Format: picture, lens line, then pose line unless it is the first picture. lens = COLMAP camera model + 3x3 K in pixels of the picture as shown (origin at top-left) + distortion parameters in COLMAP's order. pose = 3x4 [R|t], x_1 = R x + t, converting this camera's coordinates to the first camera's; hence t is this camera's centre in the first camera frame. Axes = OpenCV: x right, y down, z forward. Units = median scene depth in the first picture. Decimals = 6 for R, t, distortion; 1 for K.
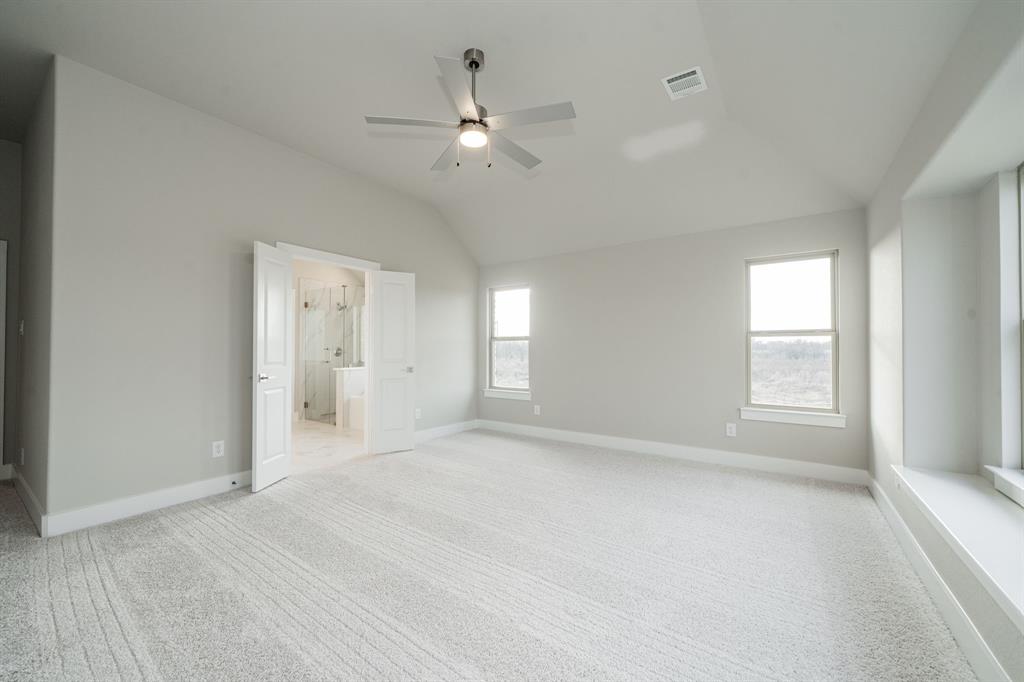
lens RADIAL K [[397.4, 0, 510.2], [0, 397.4, 345.8], [0, 0, 1]] dist [-0.001526, -0.000159]
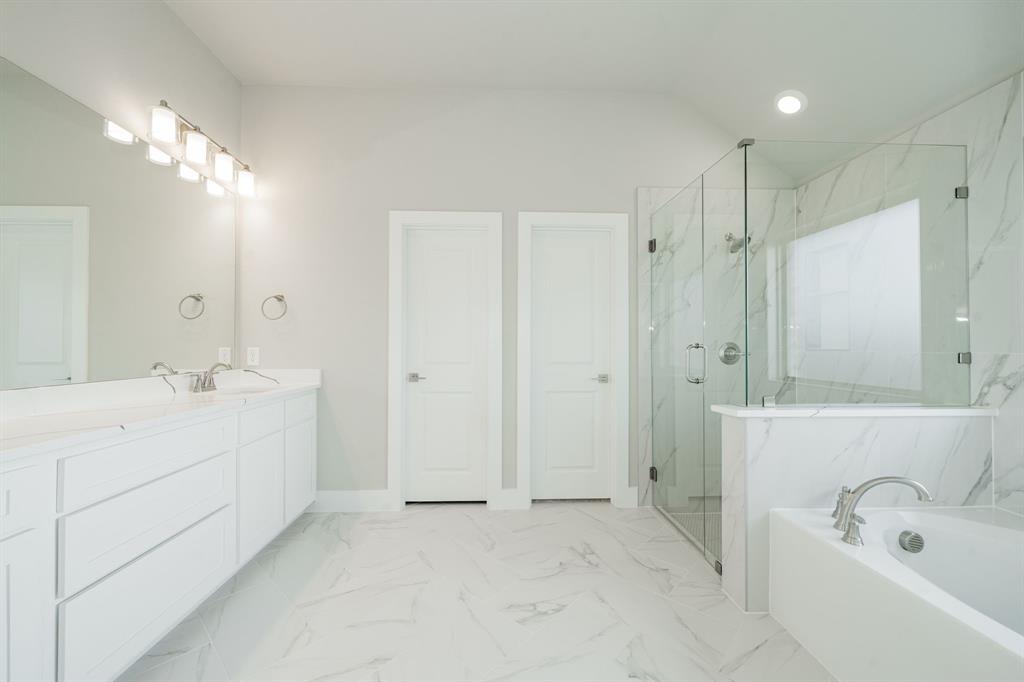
lens RADIAL K [[397.4, 0, 510.1], [0, 397.4, 340.5], [0, 0, 1]] dist [-0.001526, -0.000159]
pose [[0.602018, -0.007540, -0.798447, -0.257622], [0.011424, 0.999934, -0.000830, 0.000165], [0.798401, -0.008622, 0.602065, 0.608313]]
